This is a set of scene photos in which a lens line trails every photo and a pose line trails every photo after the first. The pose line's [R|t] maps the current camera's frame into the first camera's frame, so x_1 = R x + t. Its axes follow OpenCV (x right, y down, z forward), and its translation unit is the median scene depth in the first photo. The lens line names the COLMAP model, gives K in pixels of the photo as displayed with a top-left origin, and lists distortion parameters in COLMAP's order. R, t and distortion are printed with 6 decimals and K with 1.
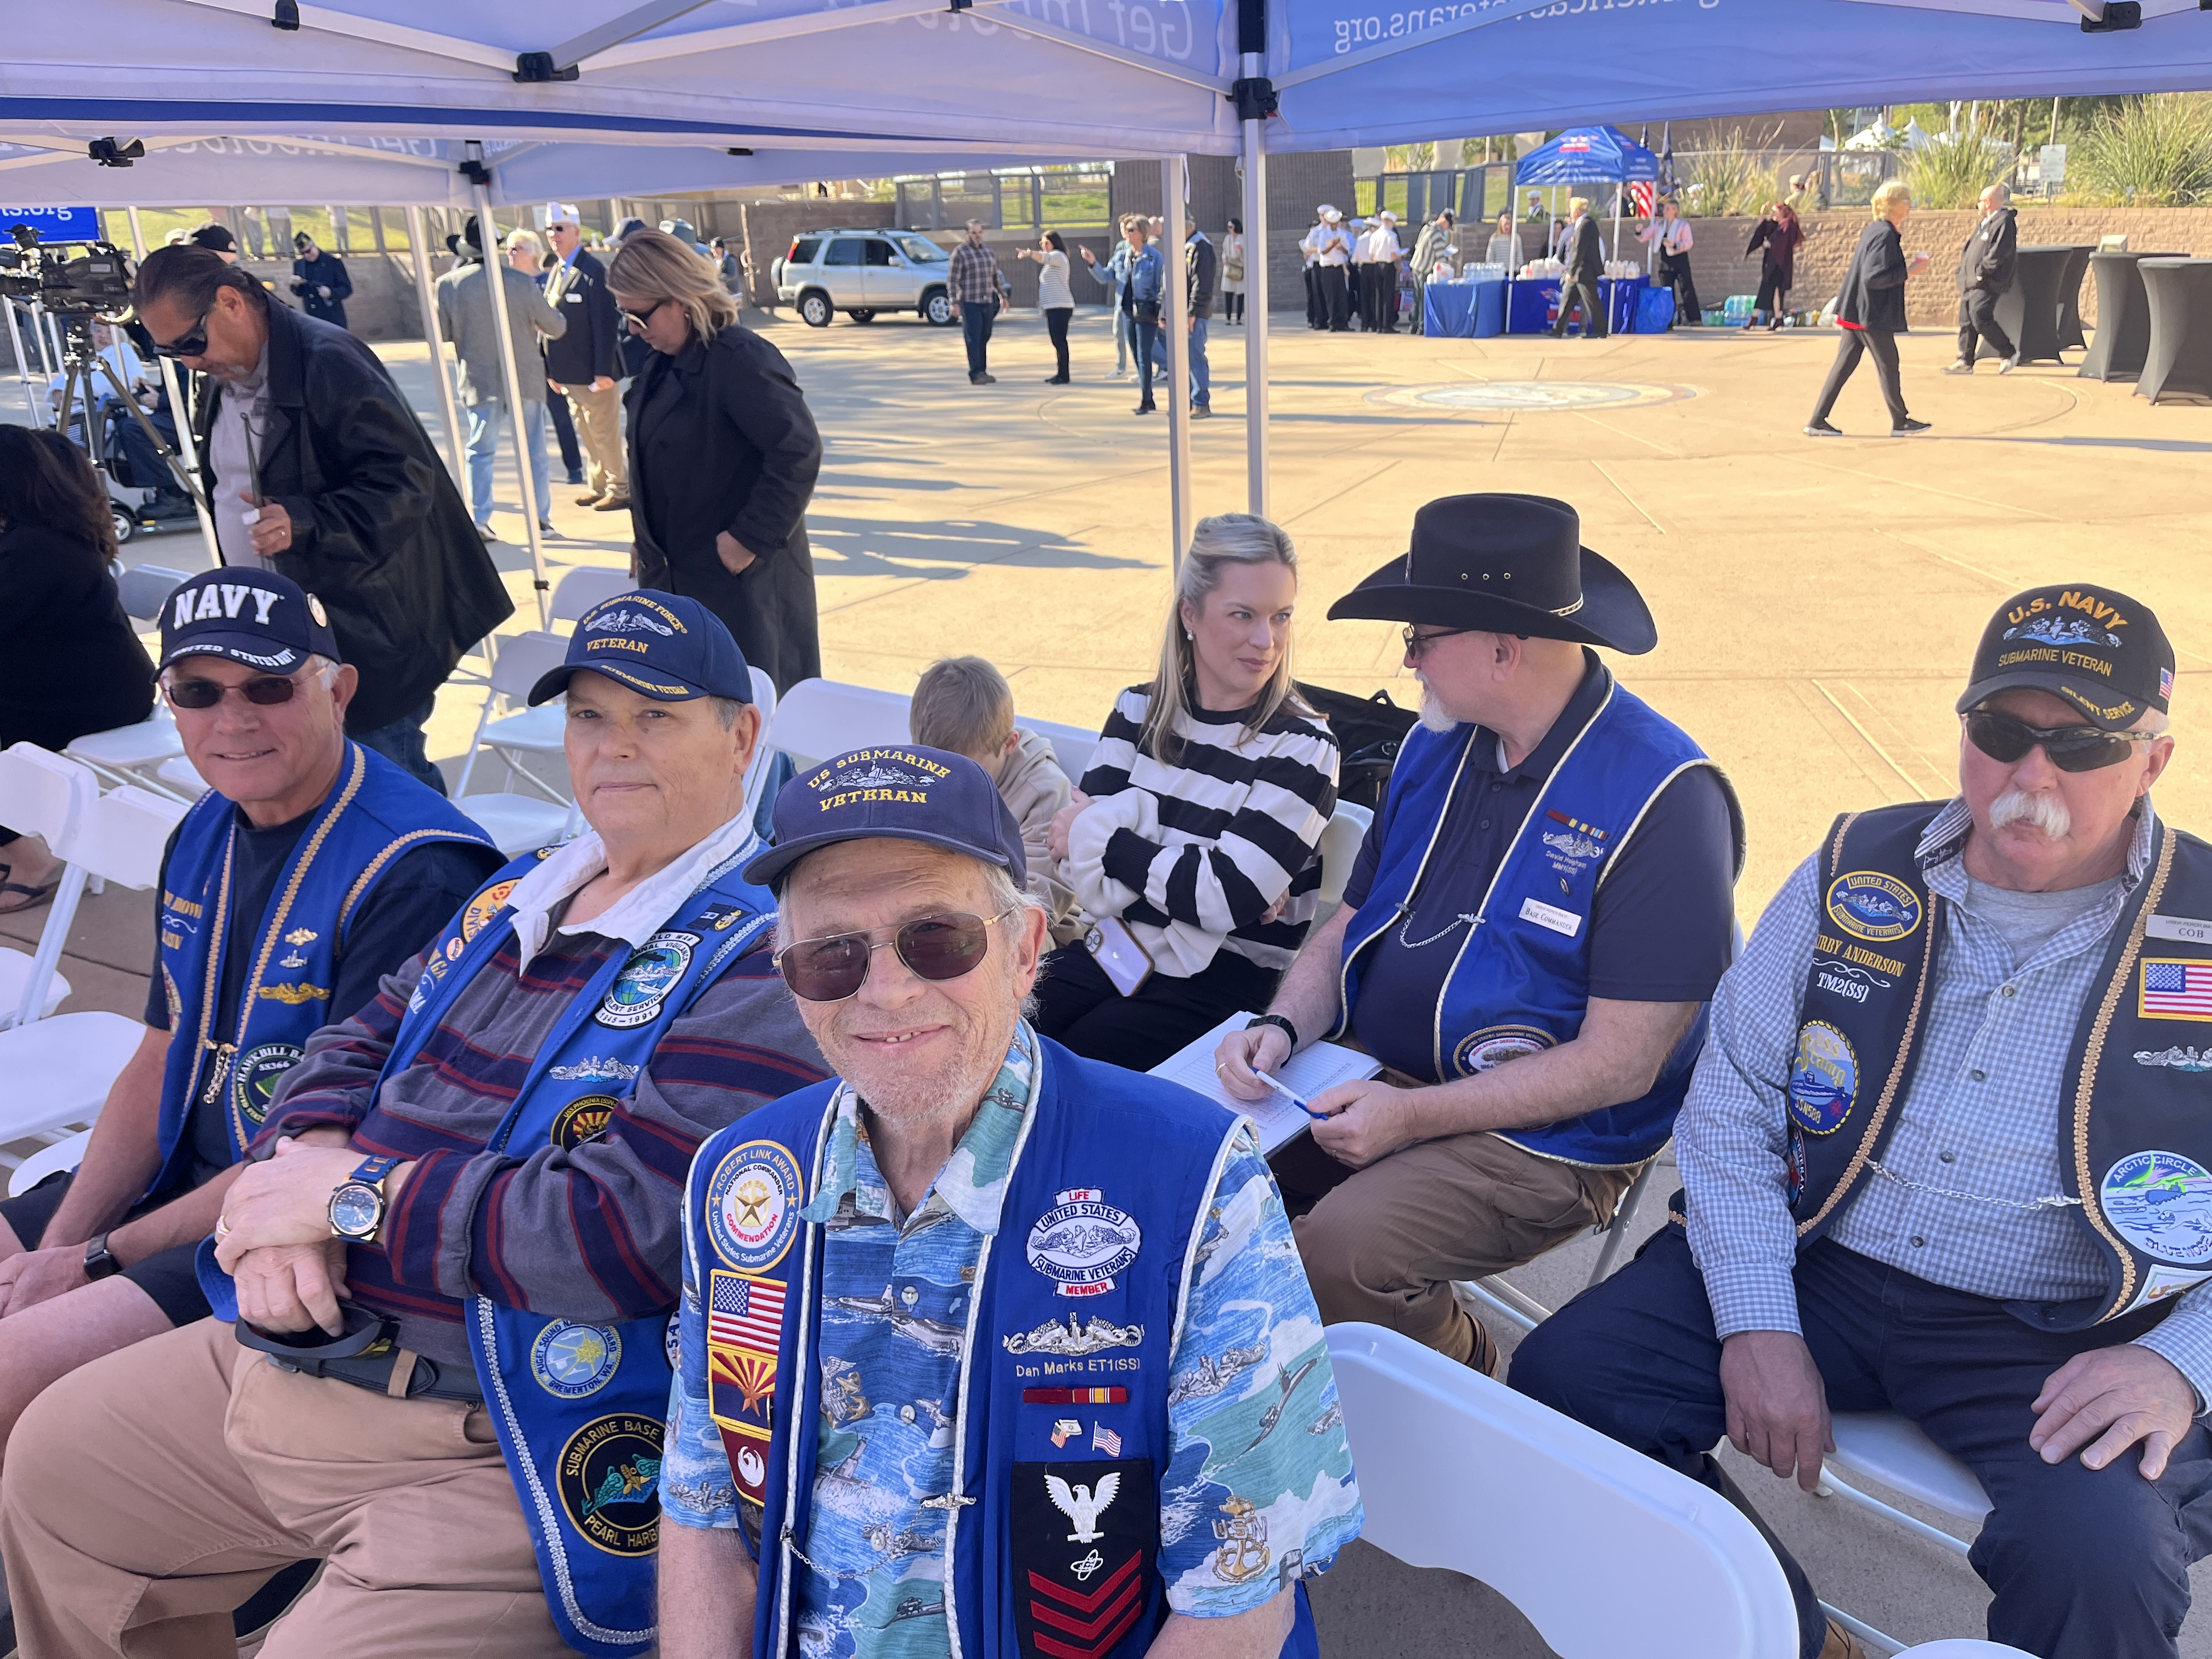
lens RADIAL K [[1650.9, 0, 1106.0], [0, 1650.9, 829.5], [0, 0, 1]] dist [0.062797, -0.089041]
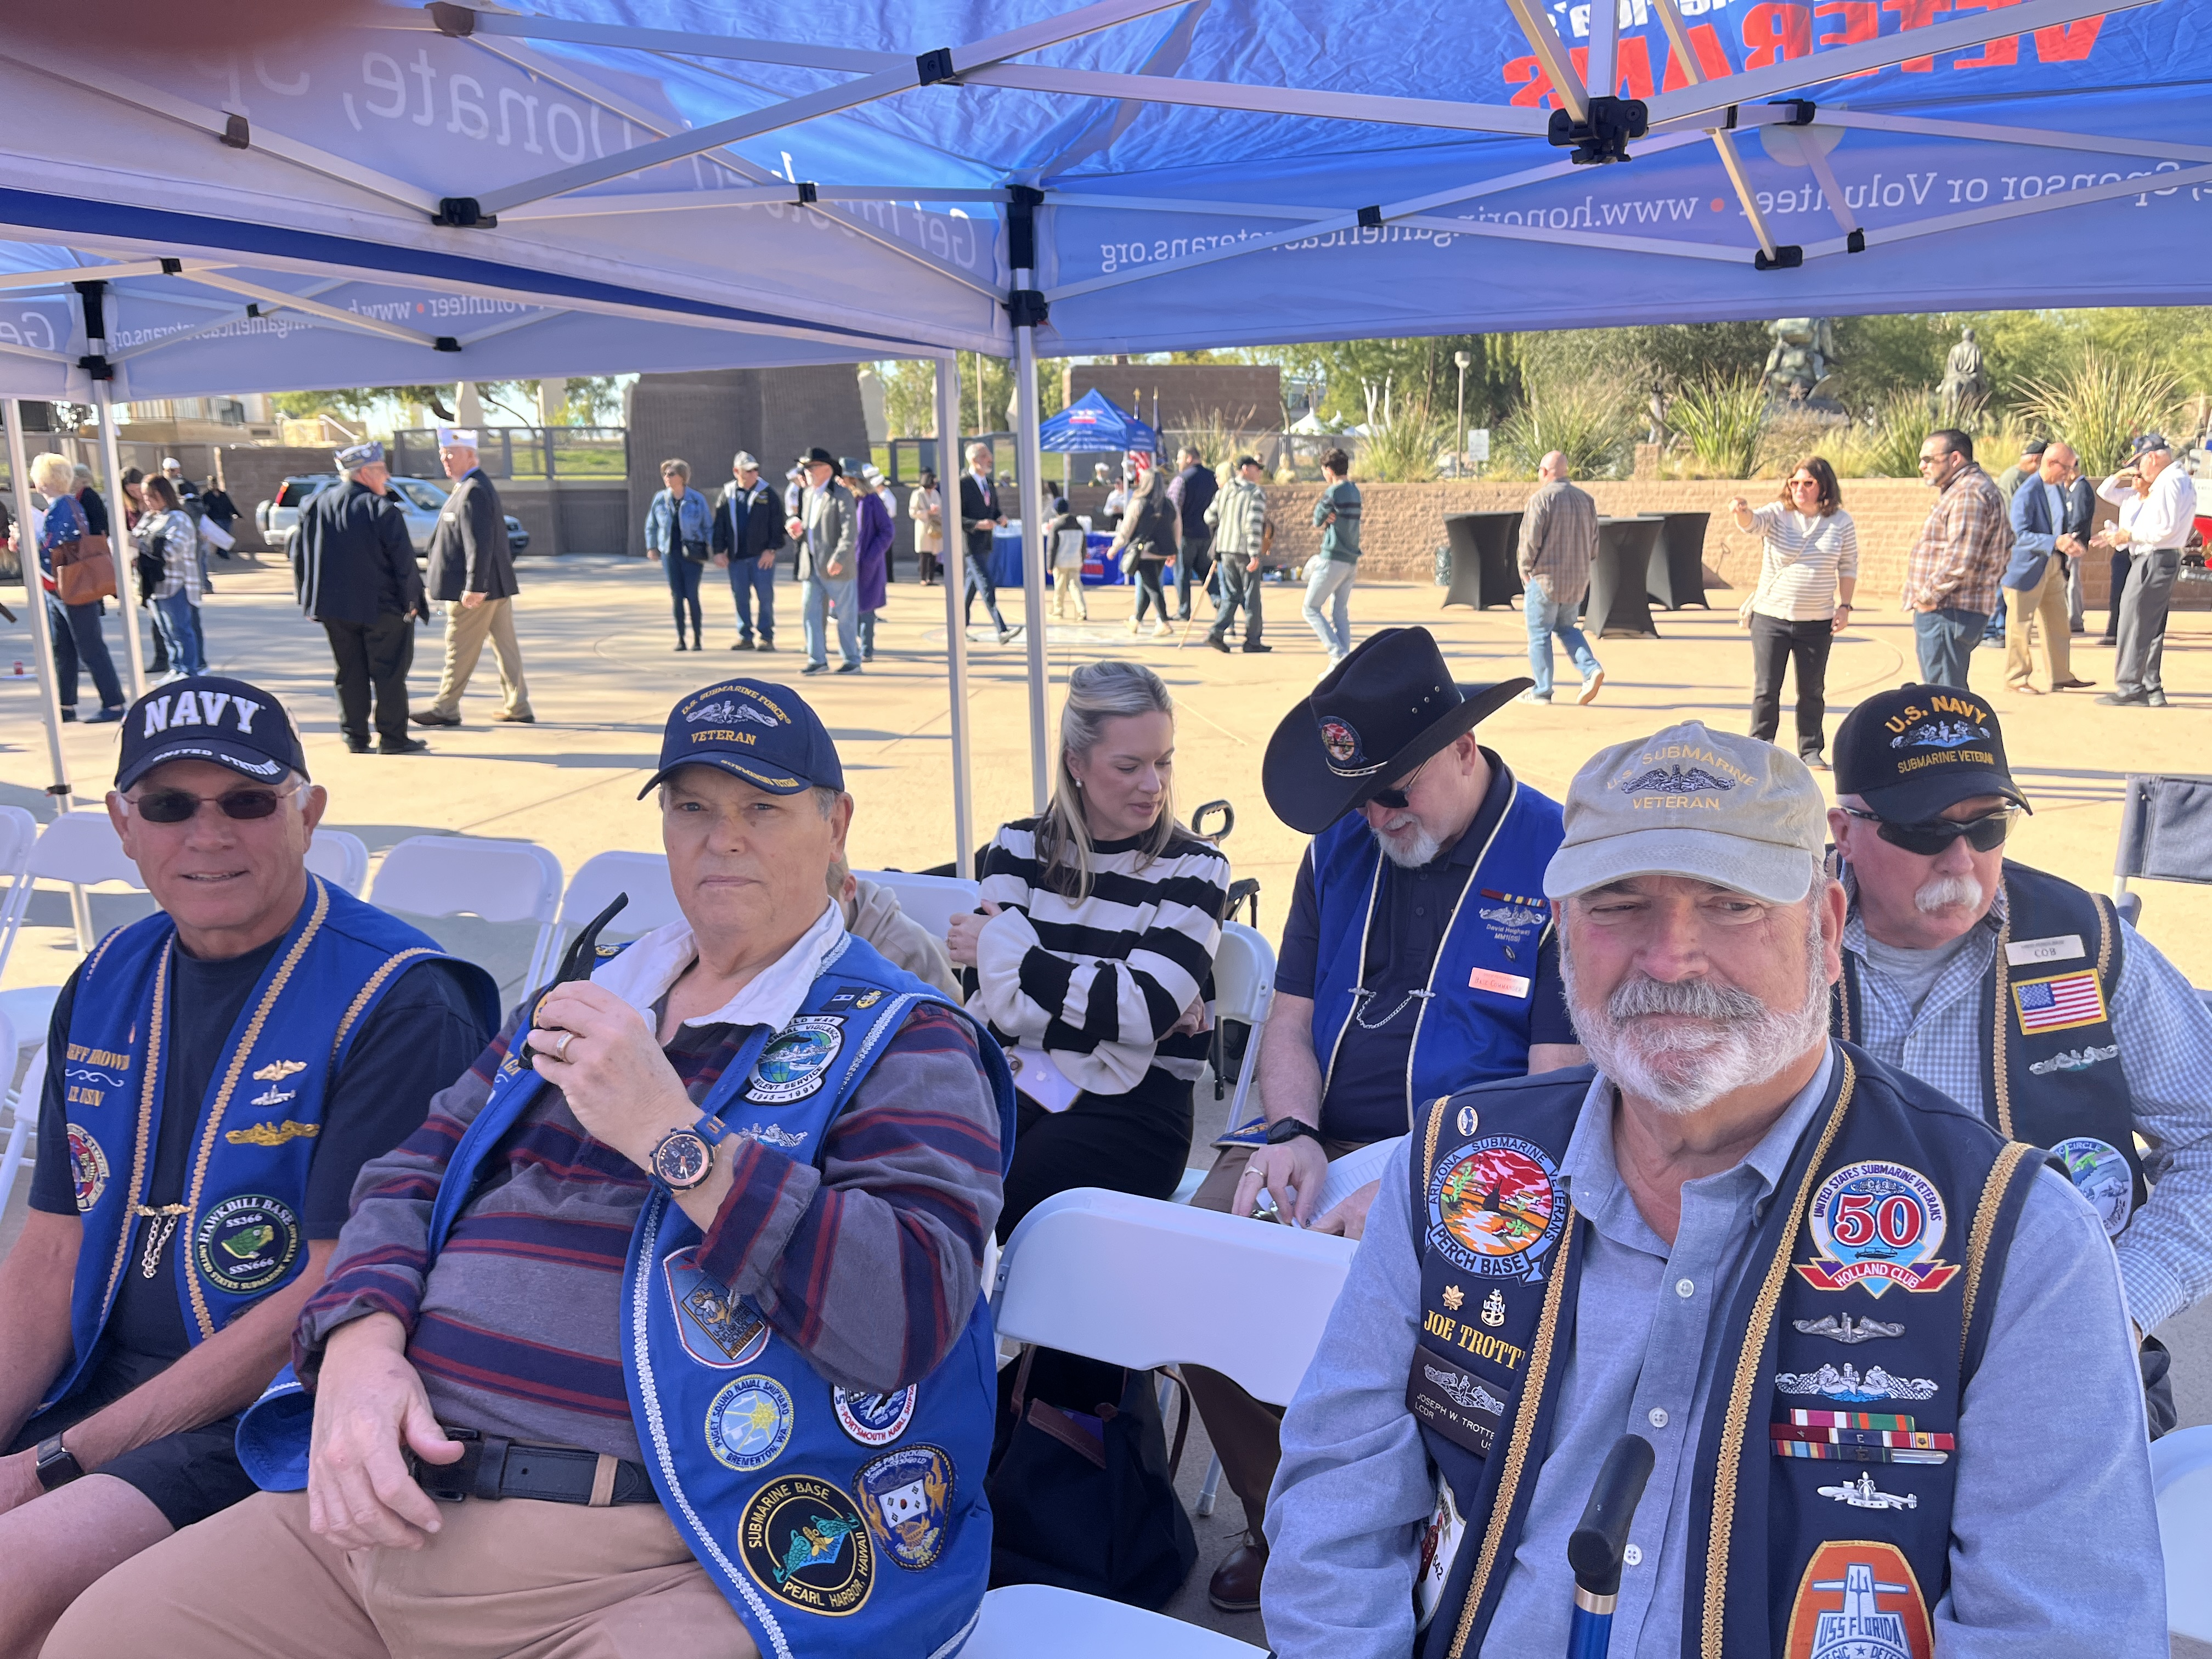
lens RADIAL K [[1691.6, 0, 1007.6], [0, 1691.6, 823.4], [0, 0, 1]] dist [-0.016635, 0.070875]
pose [[0.968054, -0.020746, 0.249884, -0.265709], [0.059909, 0.986845, -0.150157, 0.075416], [-0.243481, 0.160331, 0.956562, 0.001447]]
